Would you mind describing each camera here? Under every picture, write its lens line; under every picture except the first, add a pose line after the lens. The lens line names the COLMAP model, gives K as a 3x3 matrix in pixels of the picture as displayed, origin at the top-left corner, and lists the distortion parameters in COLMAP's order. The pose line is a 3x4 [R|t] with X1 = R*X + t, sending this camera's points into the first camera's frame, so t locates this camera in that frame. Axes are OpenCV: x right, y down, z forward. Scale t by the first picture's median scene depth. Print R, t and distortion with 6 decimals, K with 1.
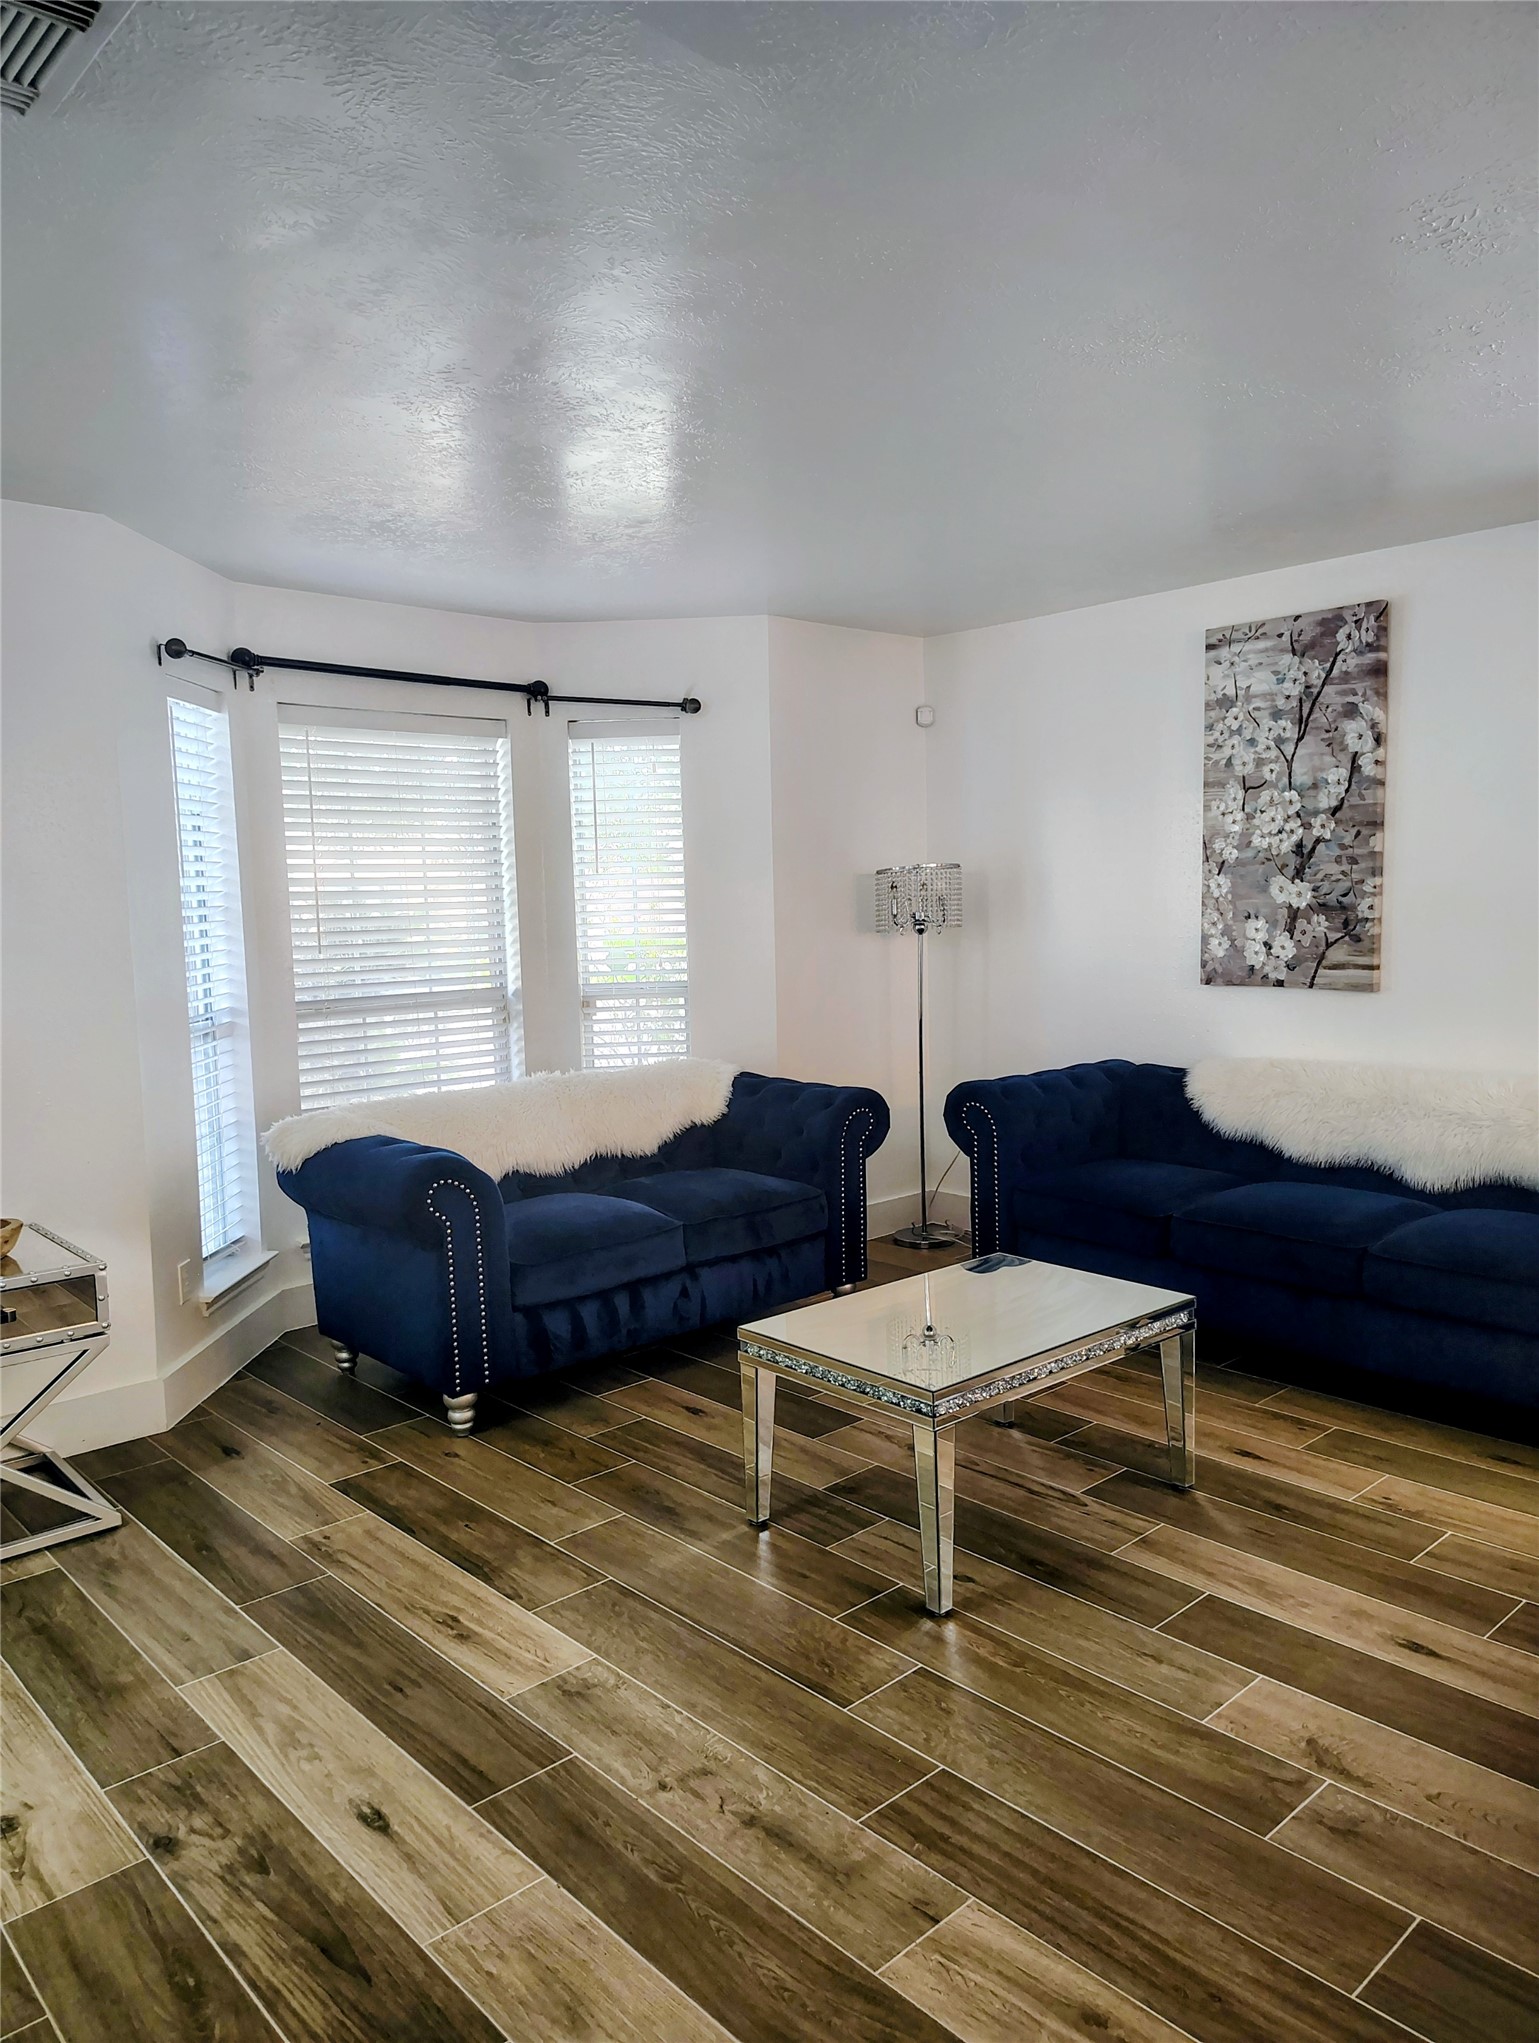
lens RADIAL K [[1421.1, 0, 778.4], [0, 1421.1, 1016.5], [0, 0, 1]] dist [0.052798, -0.062740]
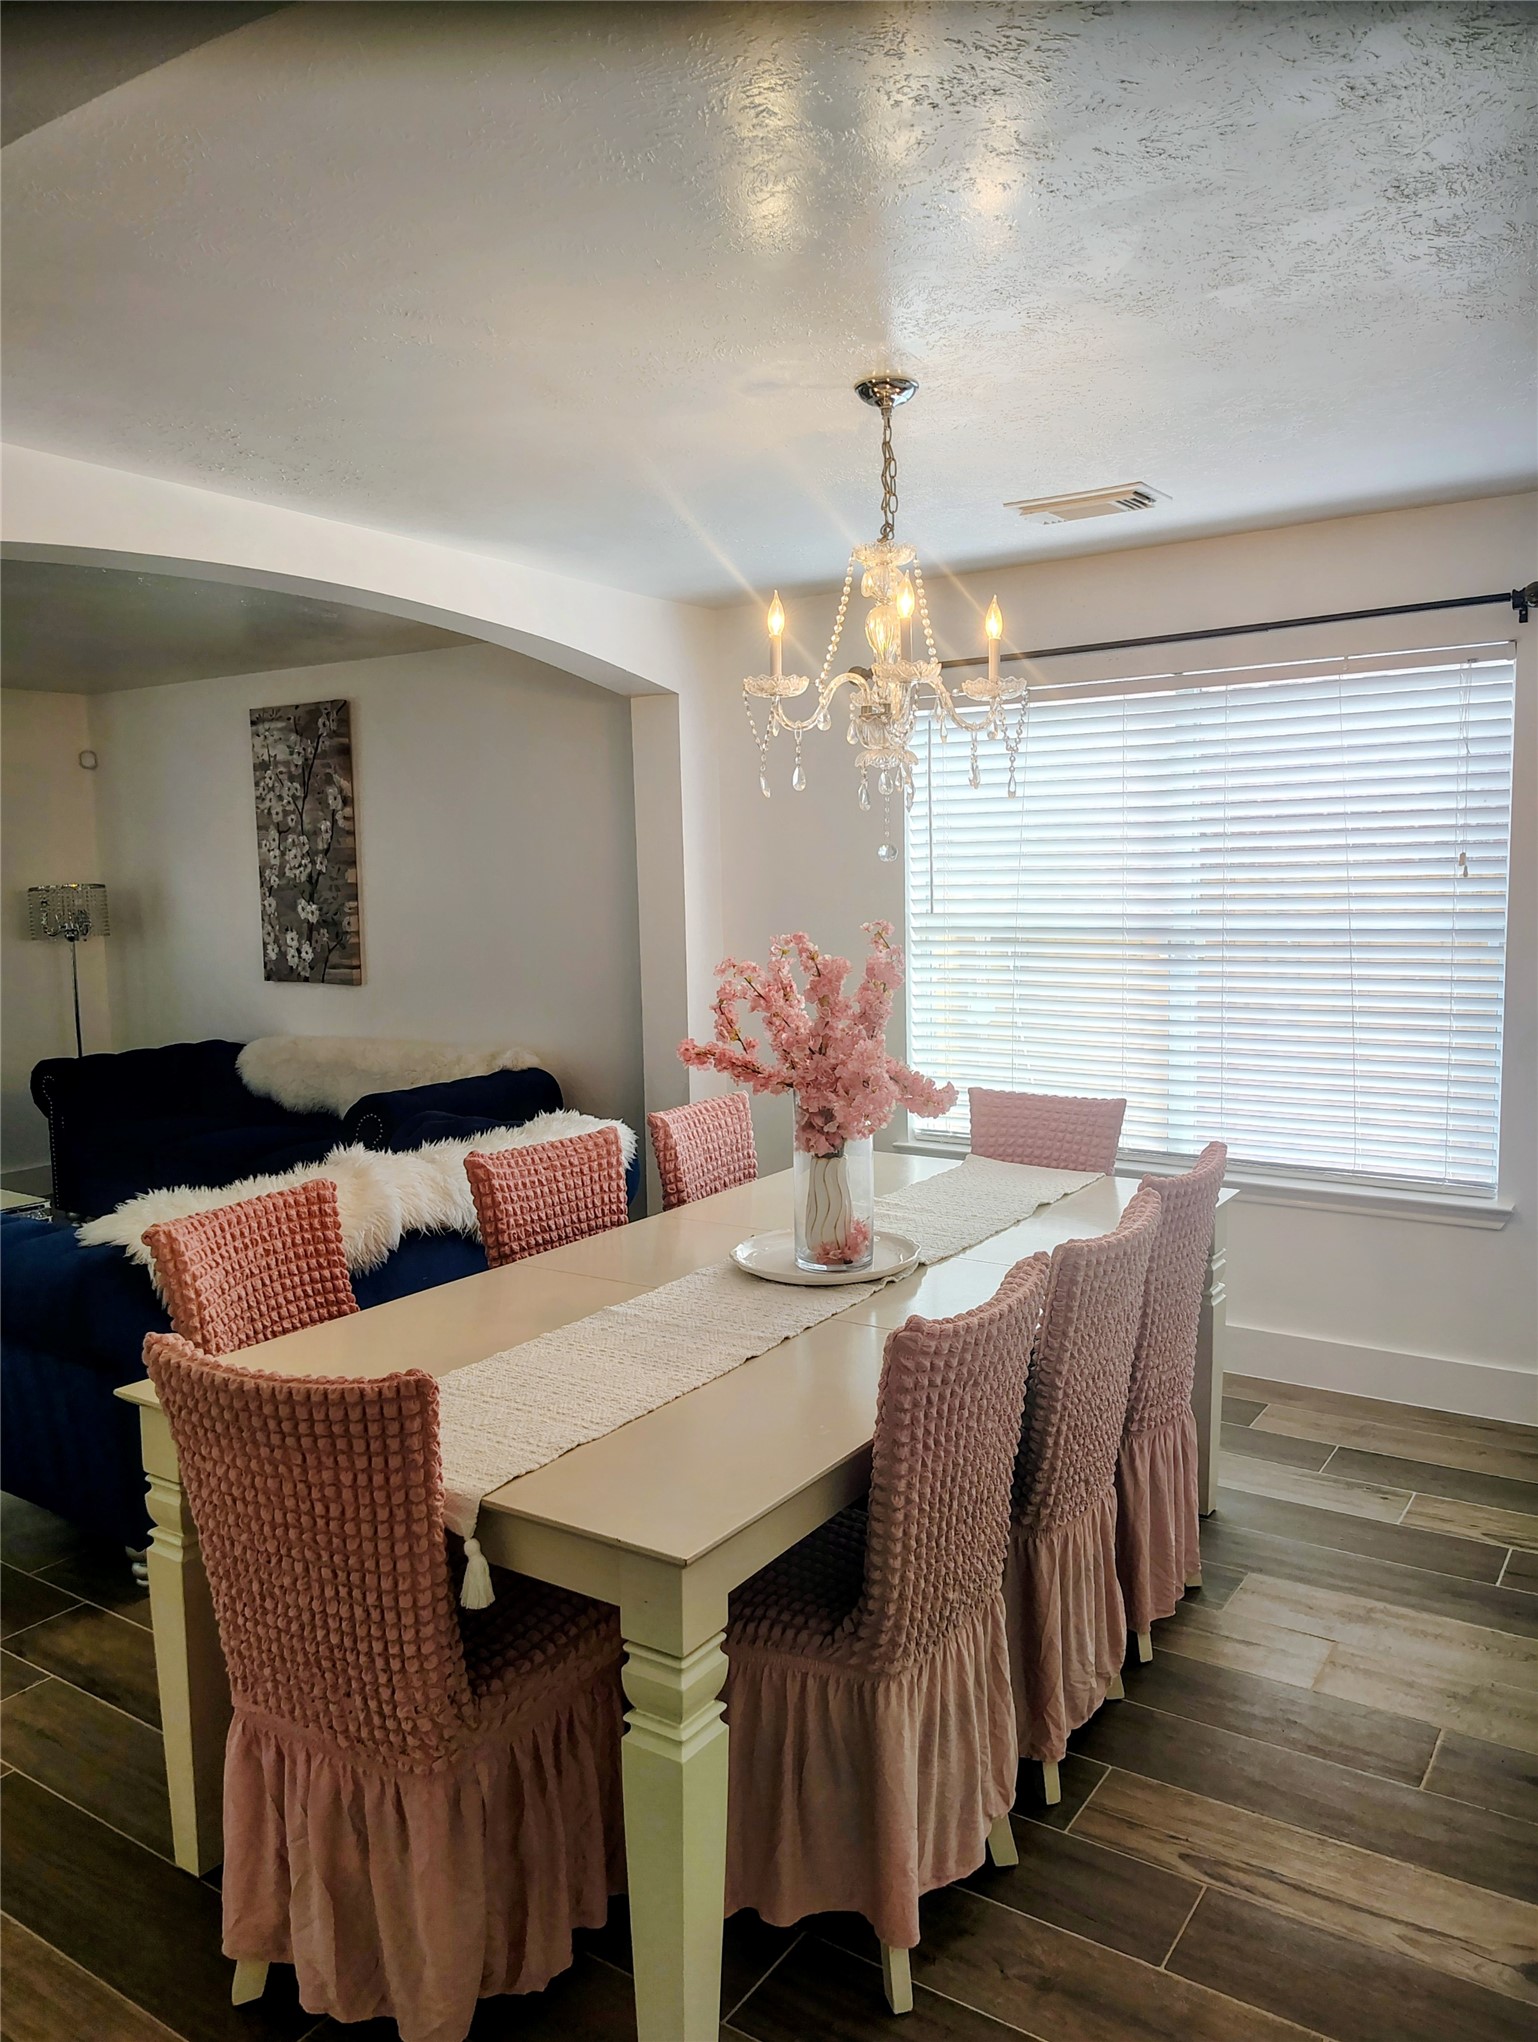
lens RADIAL K [[1420.4, 0, 777.9], [0, 1420.4, 1016.0], [0, 0, 1]] dist [0.052798, -0.062740]
pose [[0.968903, -0.024509, 0.246225, 0.450387], [0.020851, 0.999630, 0.017452, -0.003079], [-0.246562, -0.011775, 0.969056, -0.401732]]
